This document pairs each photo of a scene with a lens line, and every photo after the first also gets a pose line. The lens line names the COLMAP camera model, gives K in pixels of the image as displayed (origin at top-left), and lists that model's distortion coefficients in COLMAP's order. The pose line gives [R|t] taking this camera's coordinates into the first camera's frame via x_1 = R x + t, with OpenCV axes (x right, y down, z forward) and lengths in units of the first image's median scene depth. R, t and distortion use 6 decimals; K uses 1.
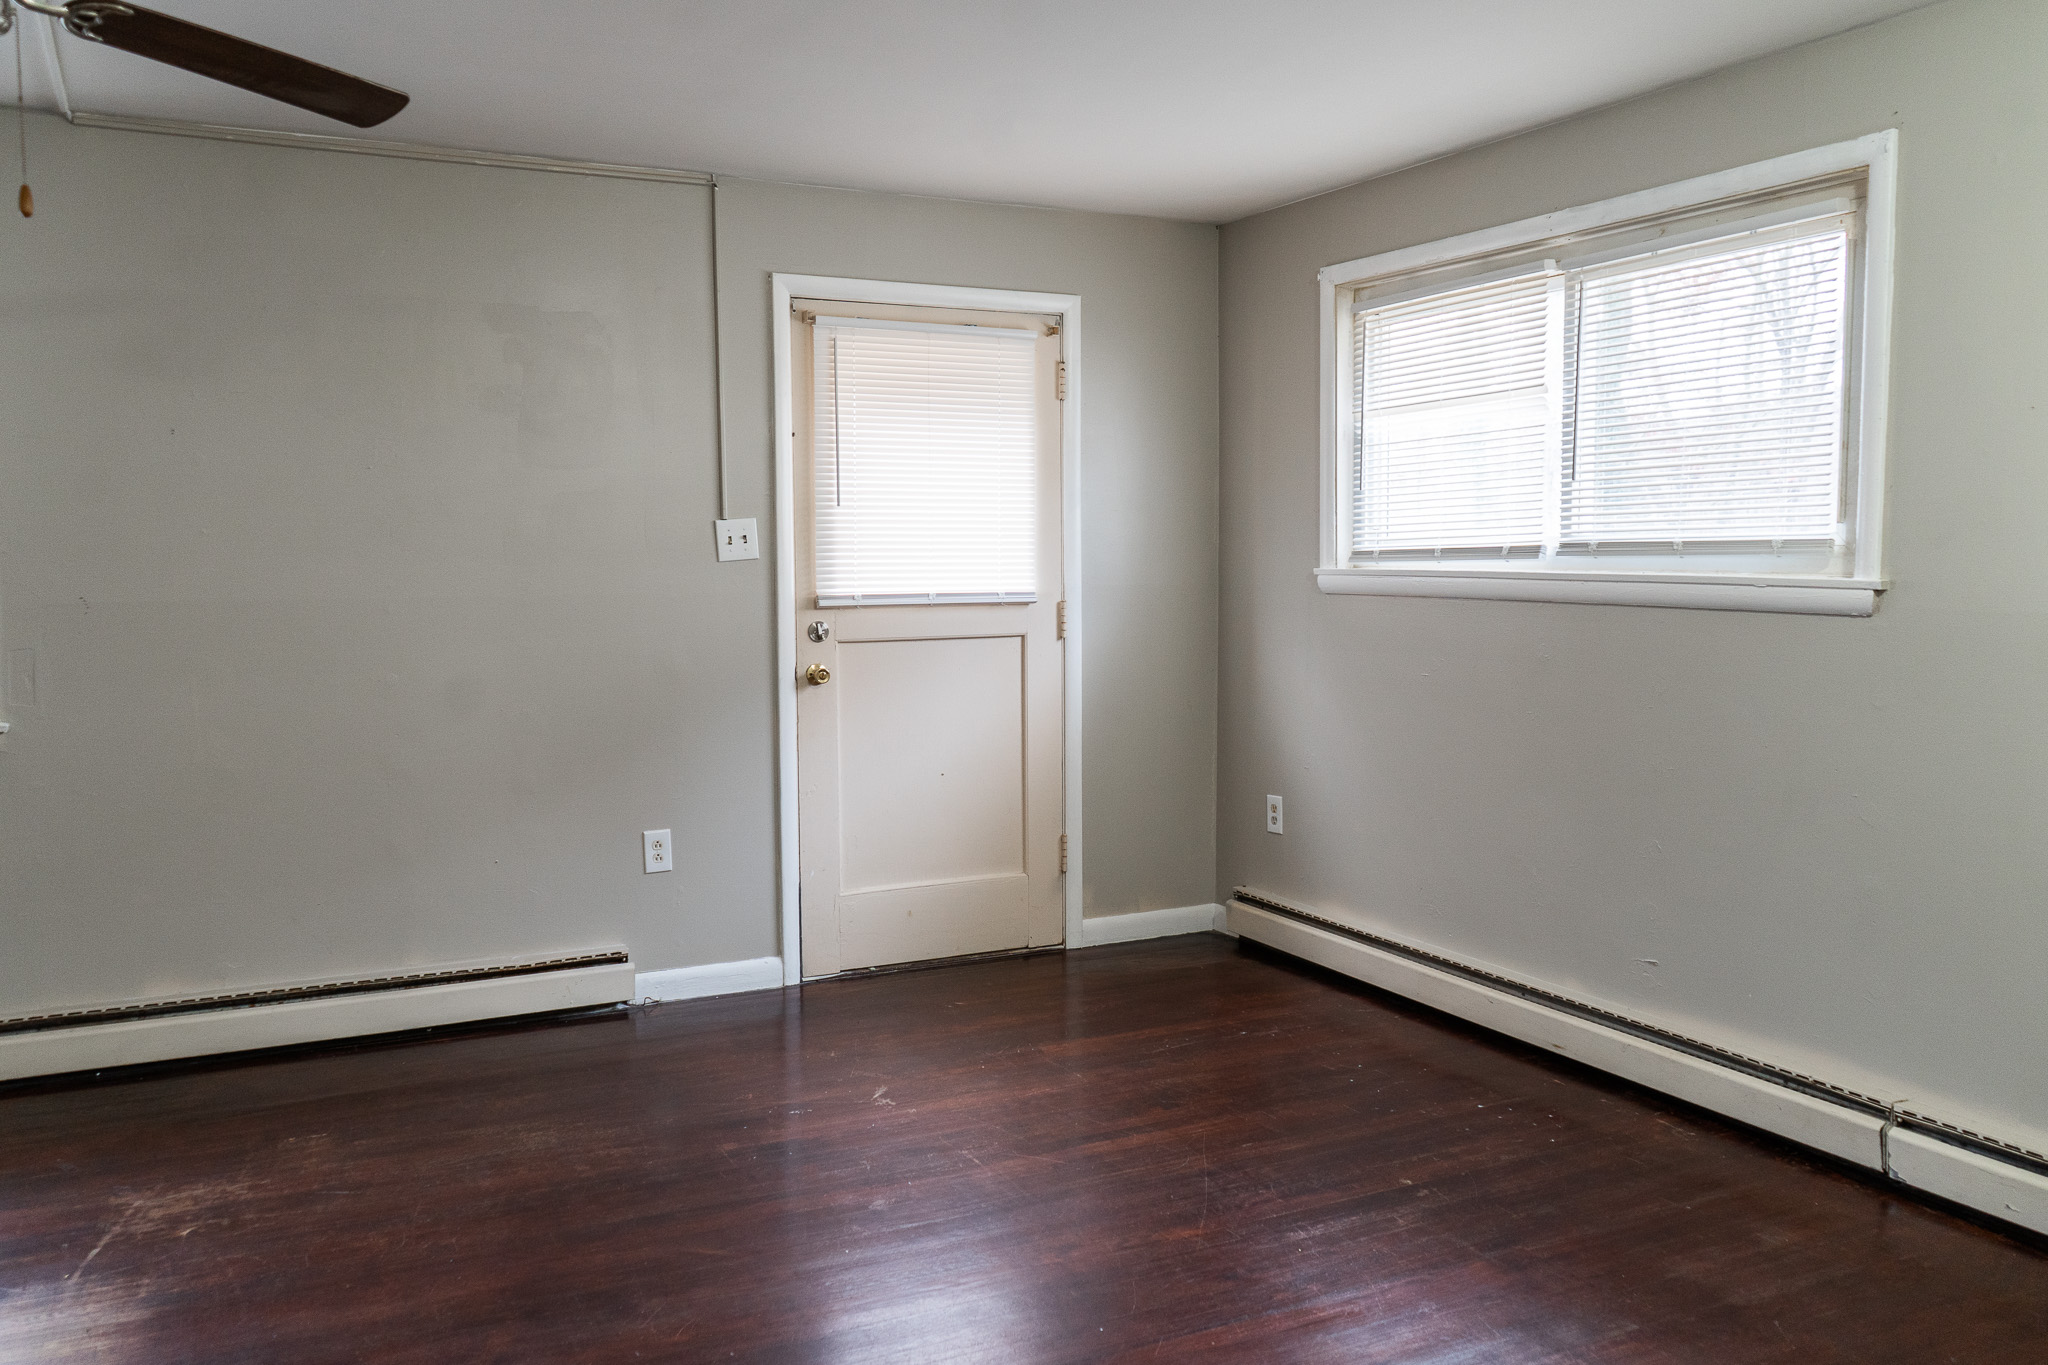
lens RADIAL K [[1635.4, 0, 1024.0], [0, 1635.4, 682.5], [0, 0, 1]] dist [0.008559, 0.005848]
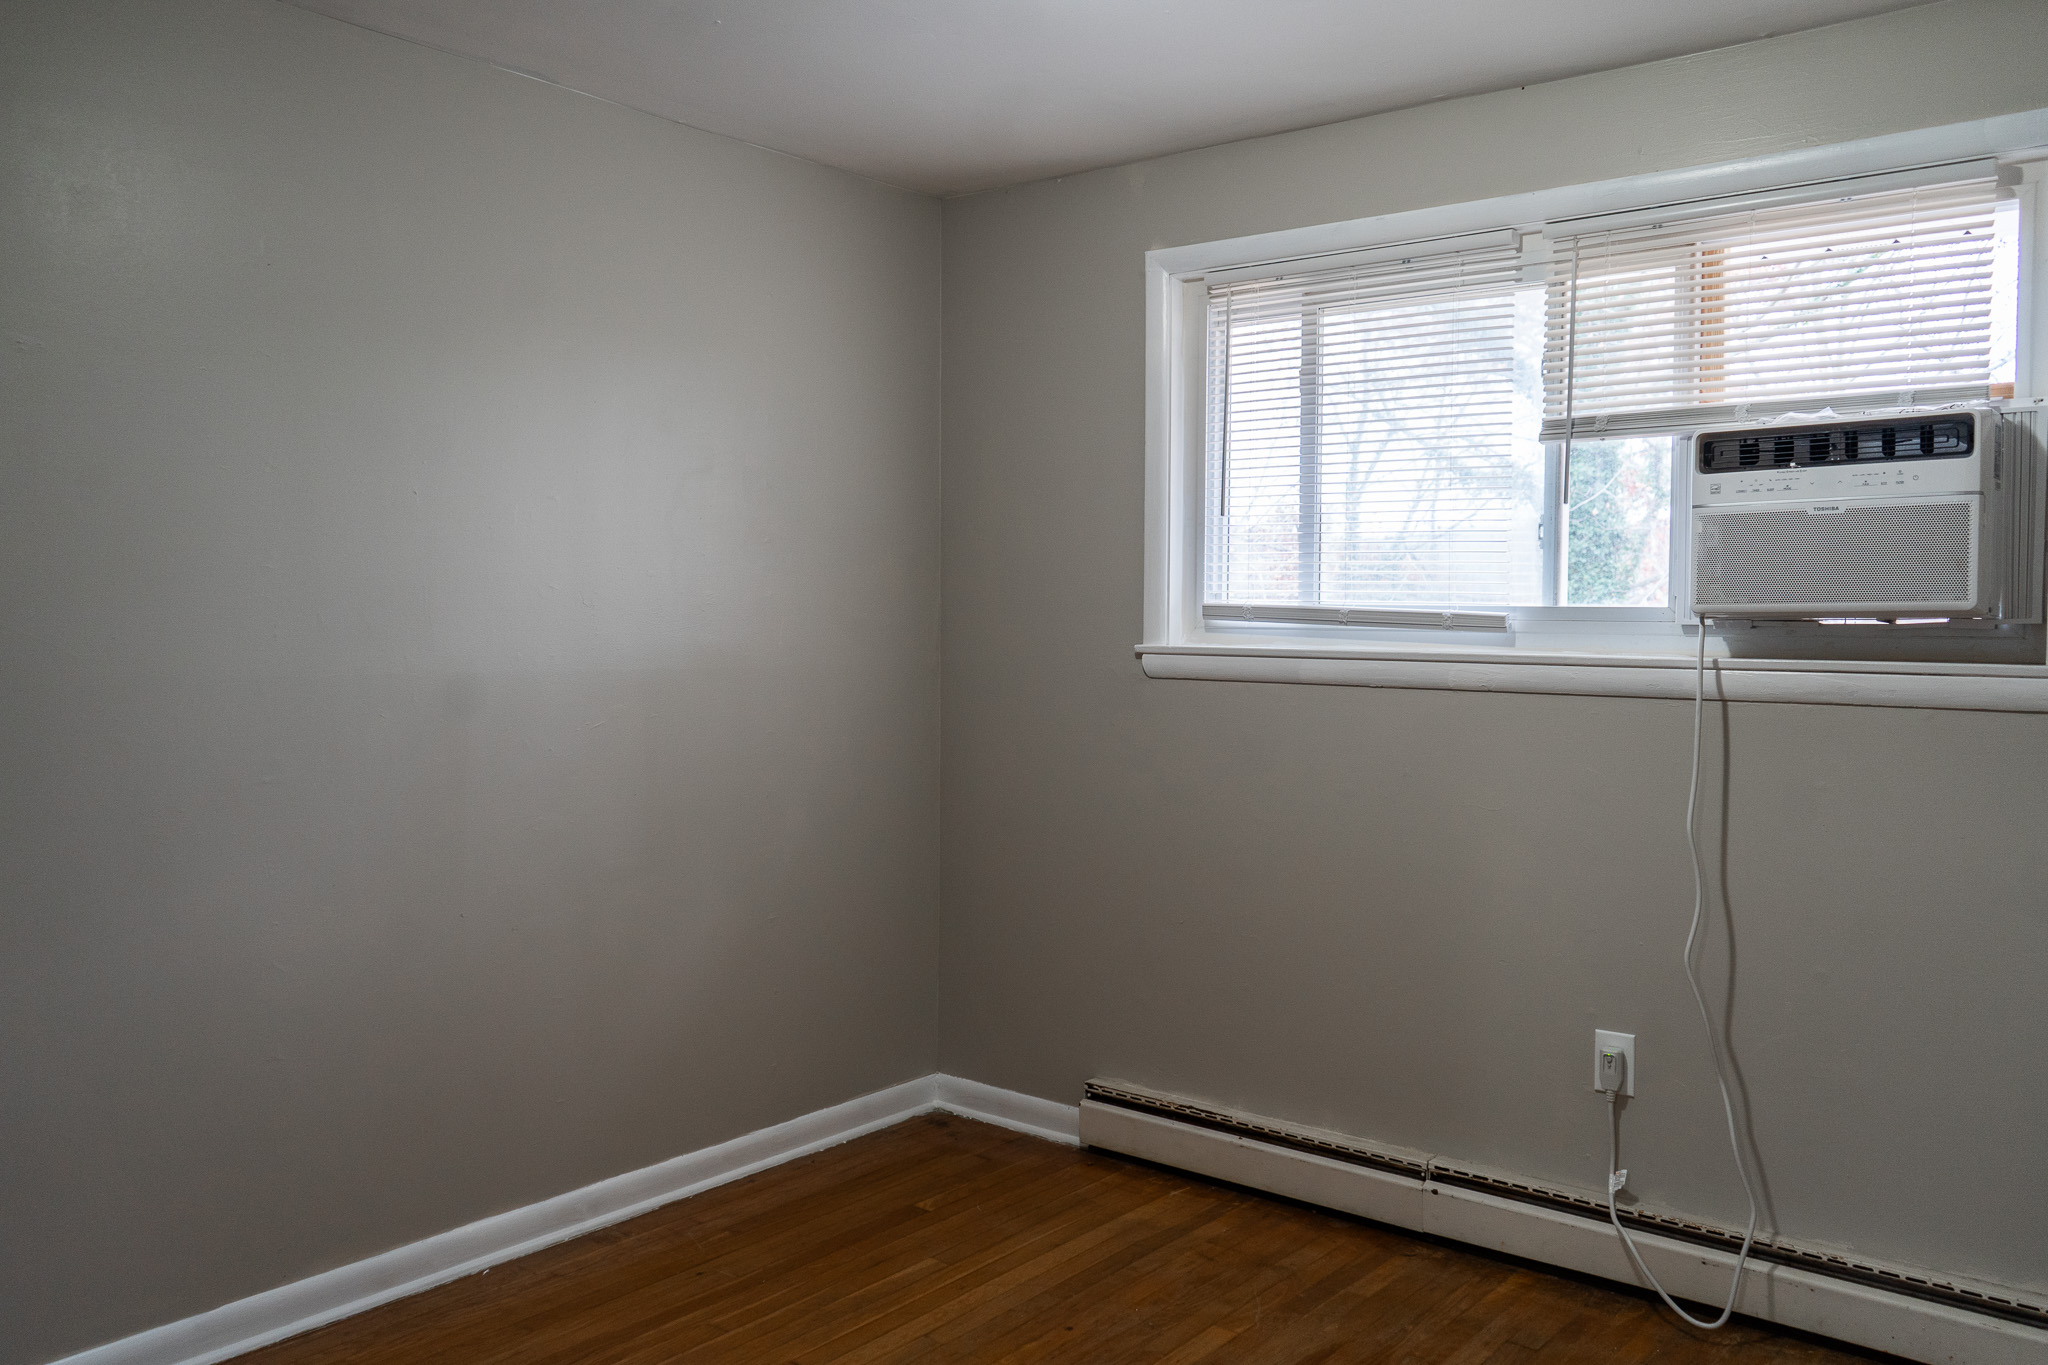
lens RADIAL K [[1548.5, 0, 1030.2], [0, 1548.5, 733.9], [0, 0, 1]] dist [-0.002037, -0.003132]
pose [[0.898946, -0.018672, 0.437660, -0.186053], [0.020860, 0.999782, -0.000191, -0.028027], [-0.437562, 0.009301, 0.899140, 0.374260]]
